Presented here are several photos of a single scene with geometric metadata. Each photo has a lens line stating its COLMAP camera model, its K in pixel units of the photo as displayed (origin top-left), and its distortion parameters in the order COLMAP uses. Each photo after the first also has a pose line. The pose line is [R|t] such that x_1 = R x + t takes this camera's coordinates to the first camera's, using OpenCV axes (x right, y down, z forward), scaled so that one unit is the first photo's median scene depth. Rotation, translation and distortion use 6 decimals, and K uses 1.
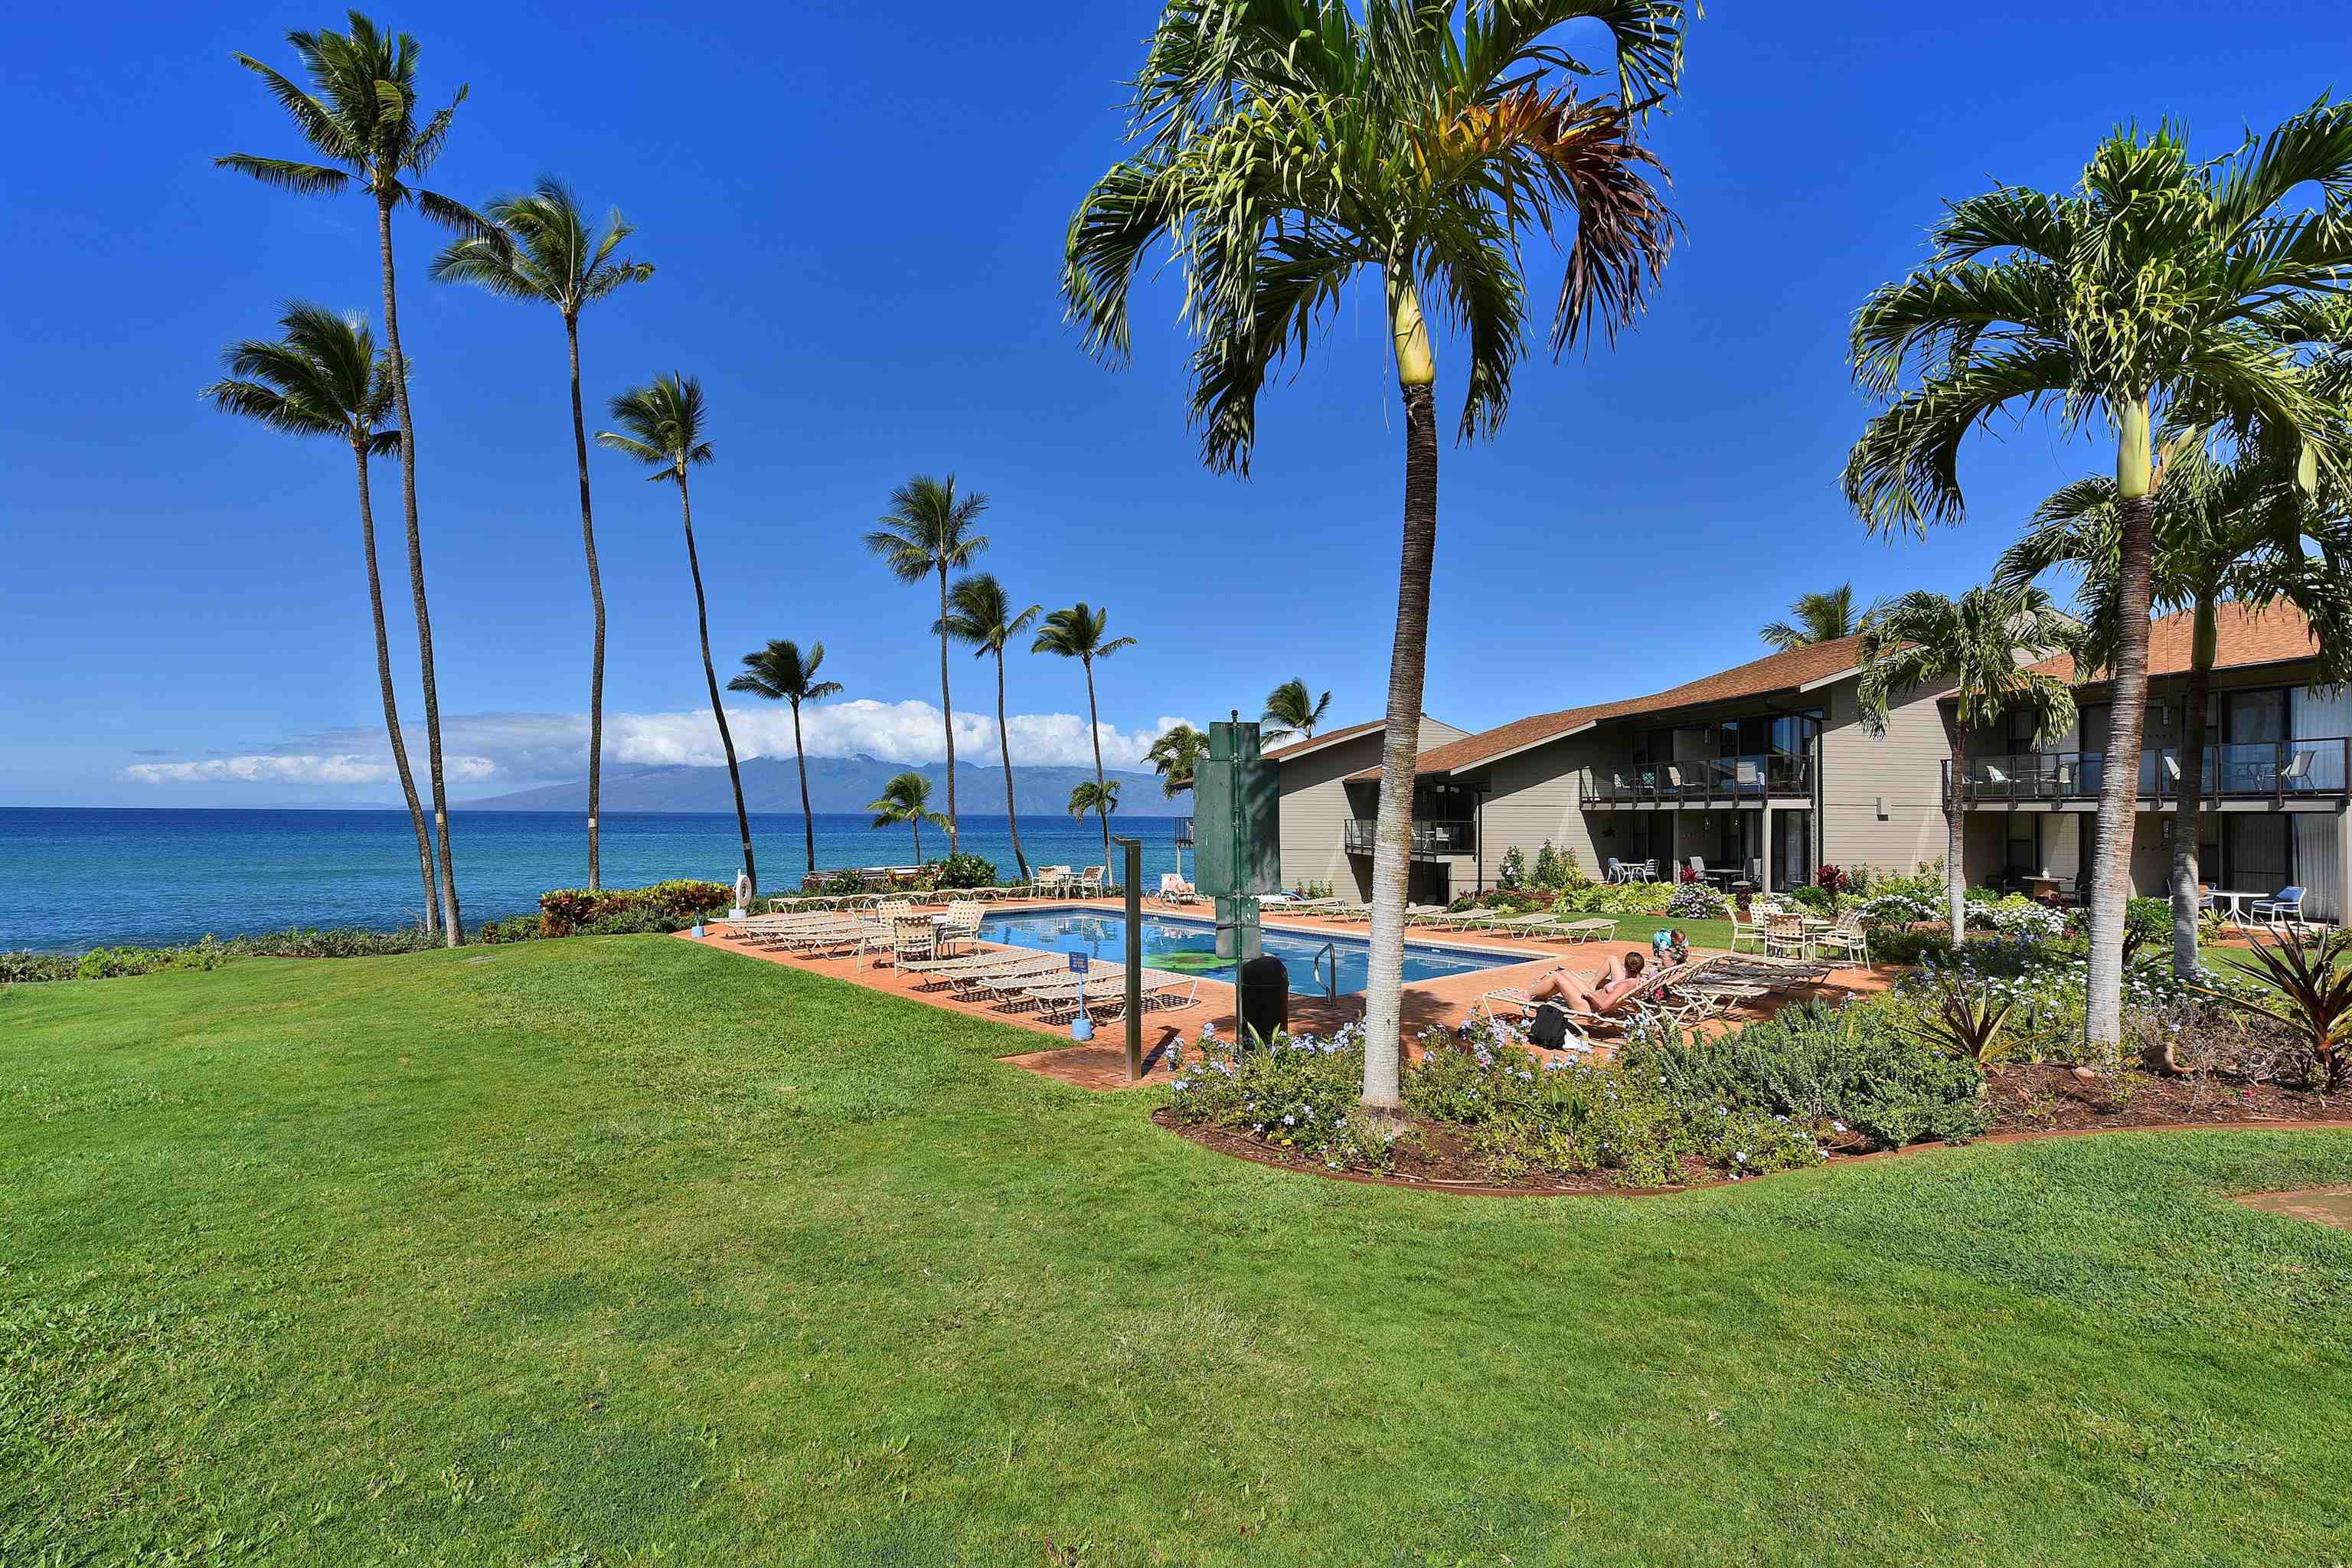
lens RADIAL K [[1022.2, 0, 1182.3], [0, 1022.2, 800.5], [0, 0, 1]] dist [0.001147, 0.000177]
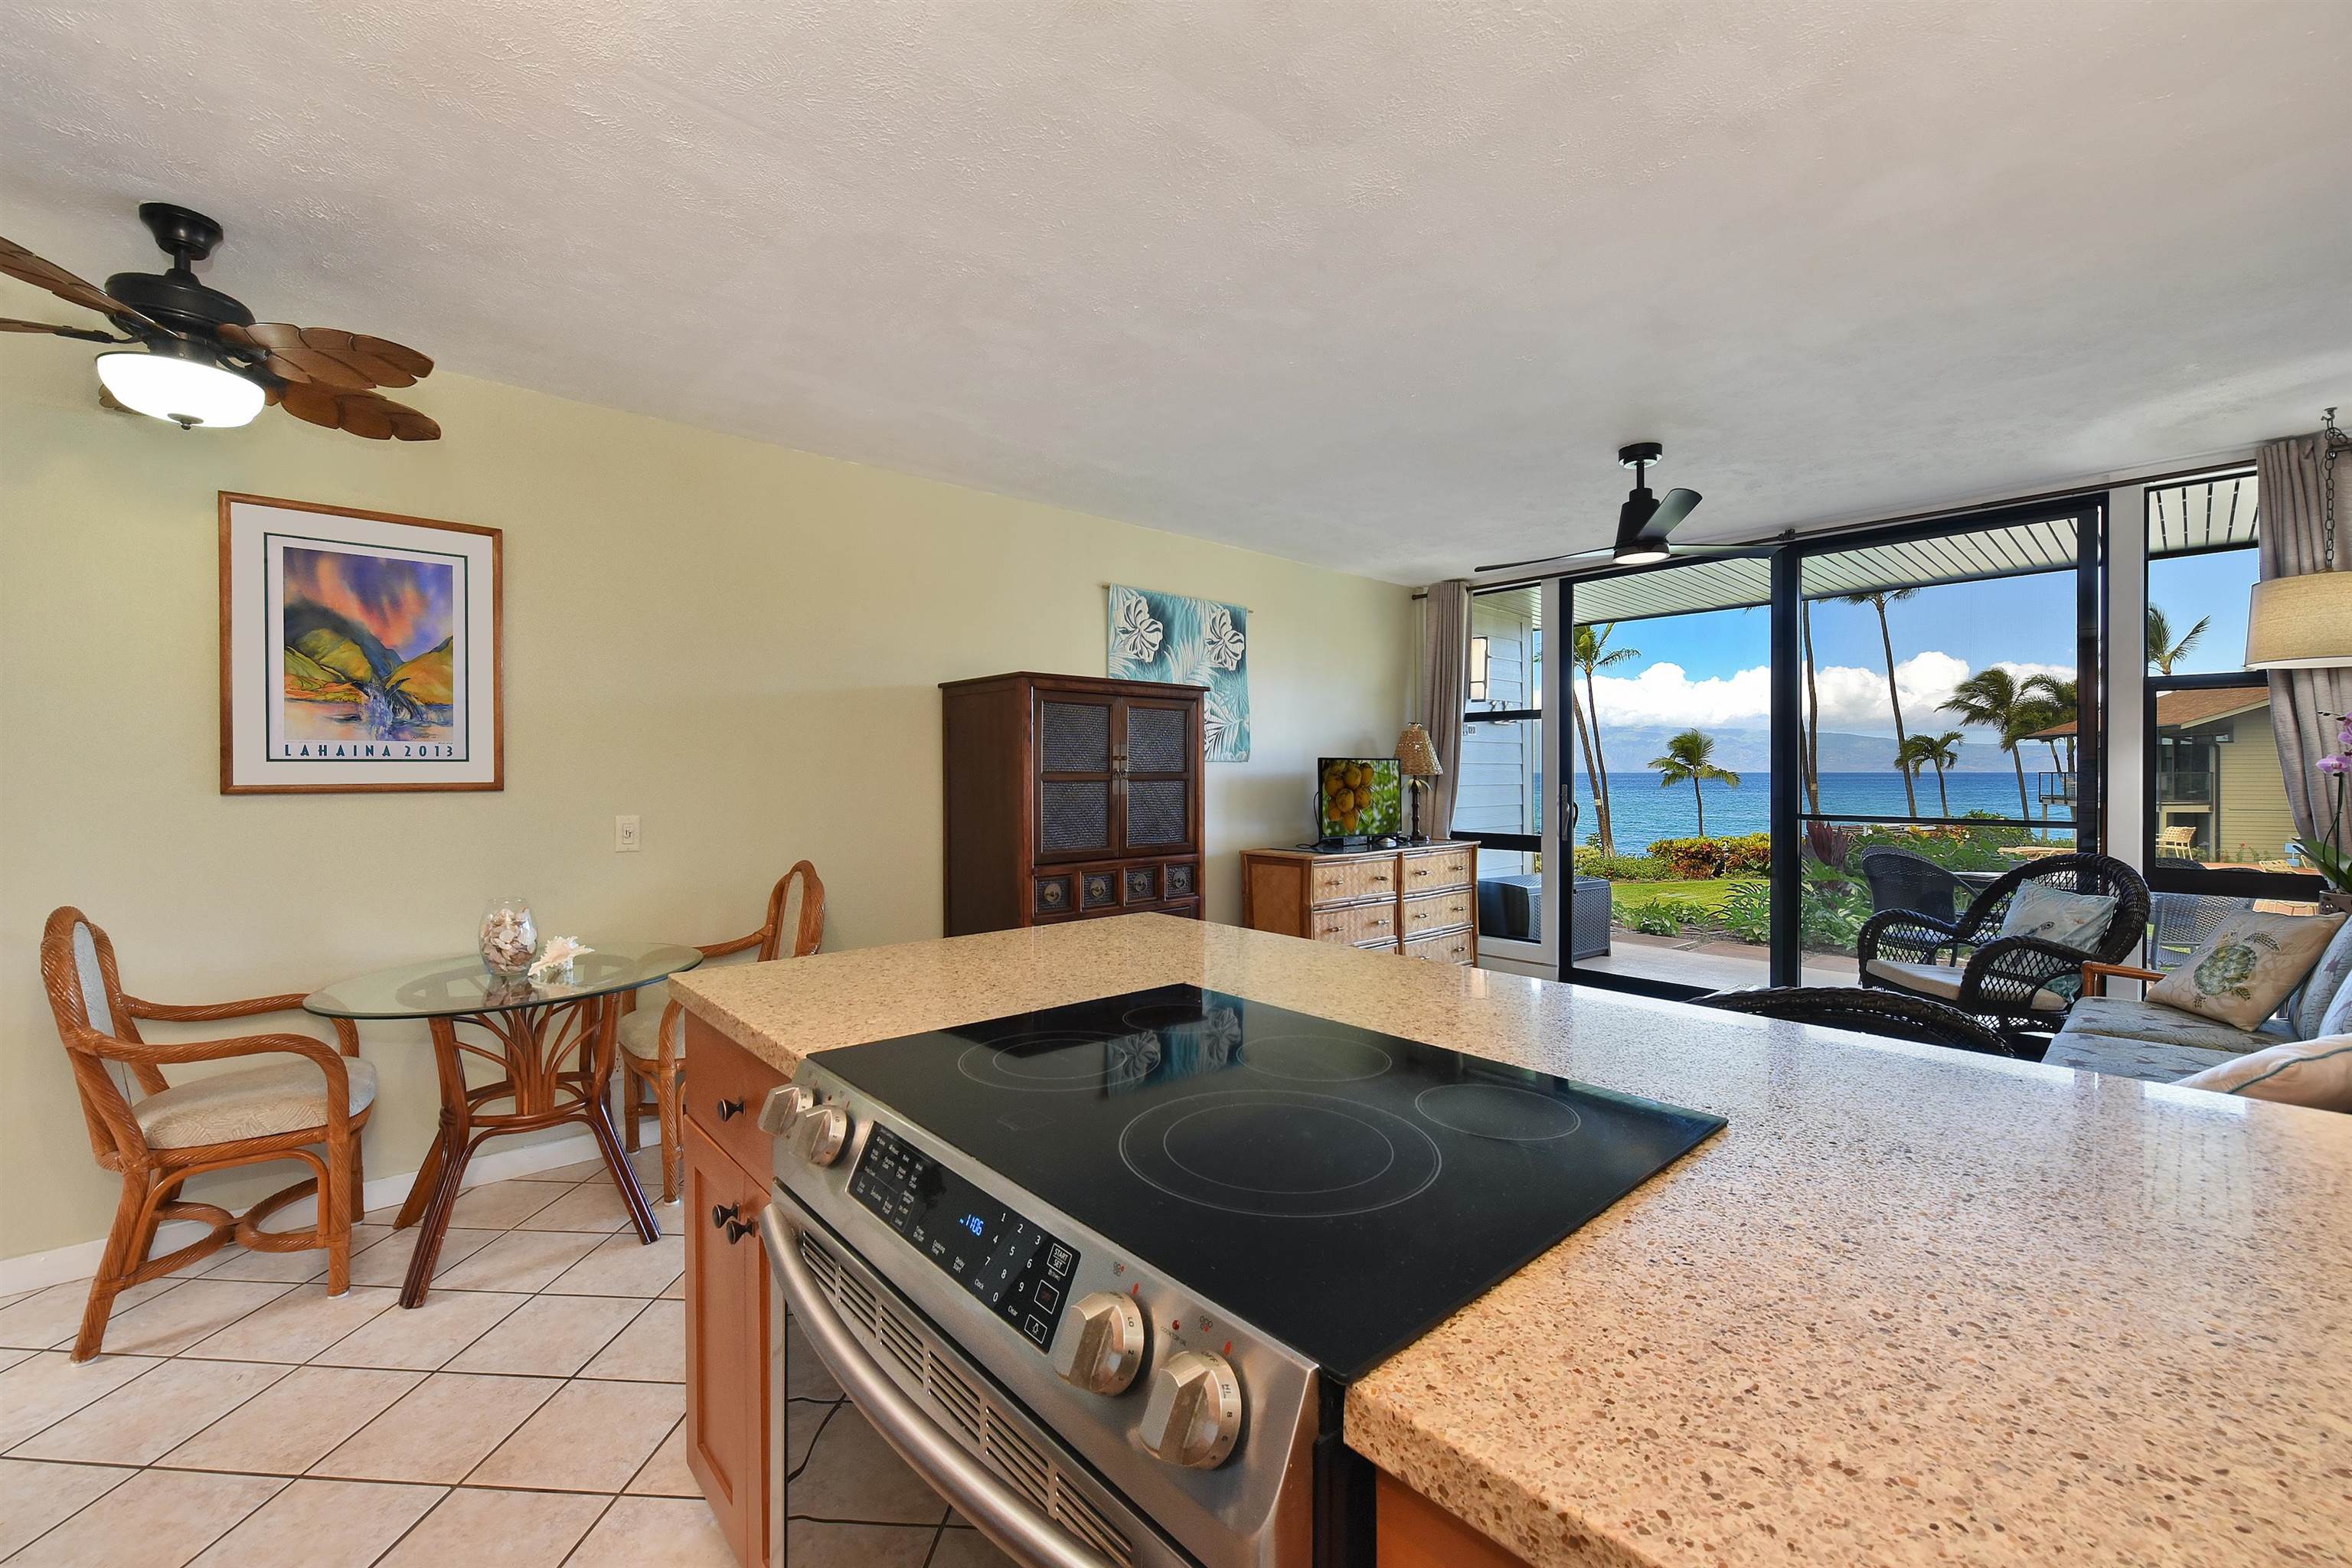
lens RADIAL K [[972.5, 0, 1176.0], [0, 972.5, 784.0], [0, 0, 1]] dist [-0.010382, -0.000030]
pose [[0.860092, -0.004320, -0.510121, -0.283671], [0.017192, 0.999642, 0.020520, -0.004361], [0.509850, -0.026419, 0.859858, -0.132886]]
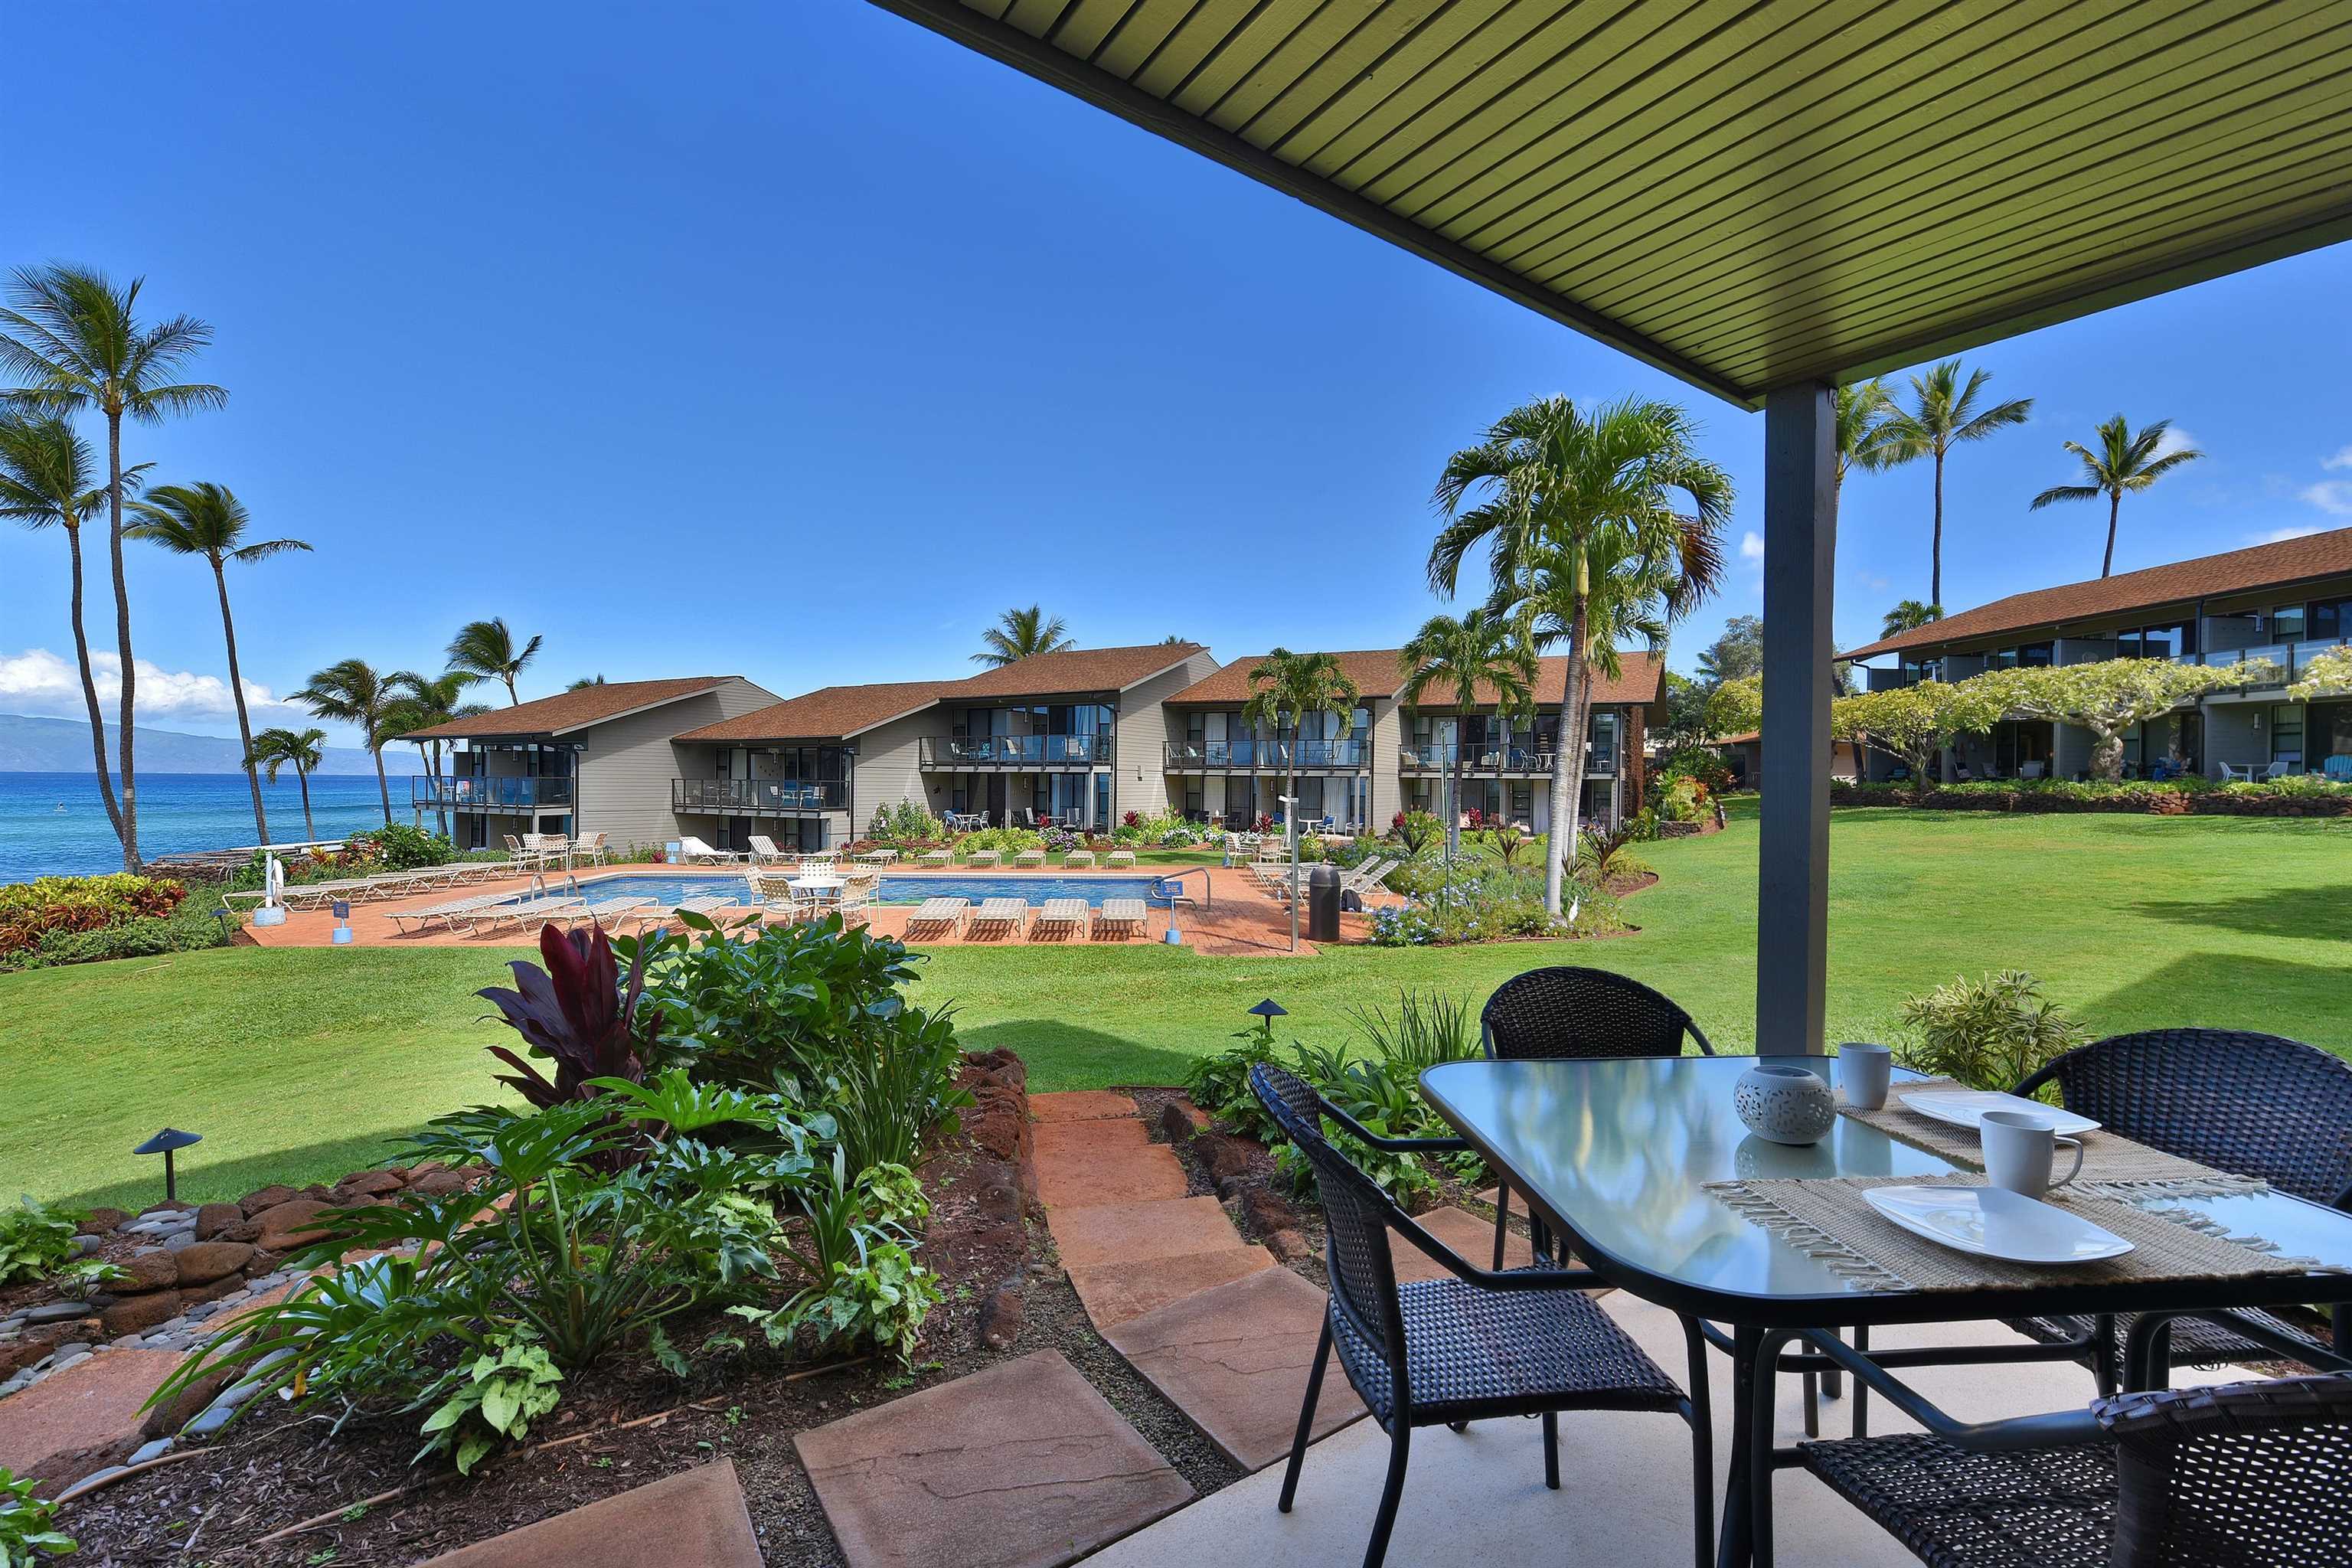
lens RADIAL K [[981.7, 0, 1154.5], [0, 981.7, 801.1], [0, 0, 1]] dist [0.000386, -0.005175]
pose [[0.637691, -0.017261, 0.770099, -0.297119], [-0.015862, 0.999243, 0.035532, -0.001321], [-0.770129, -0.034873, 0.636934, 0.041771]]
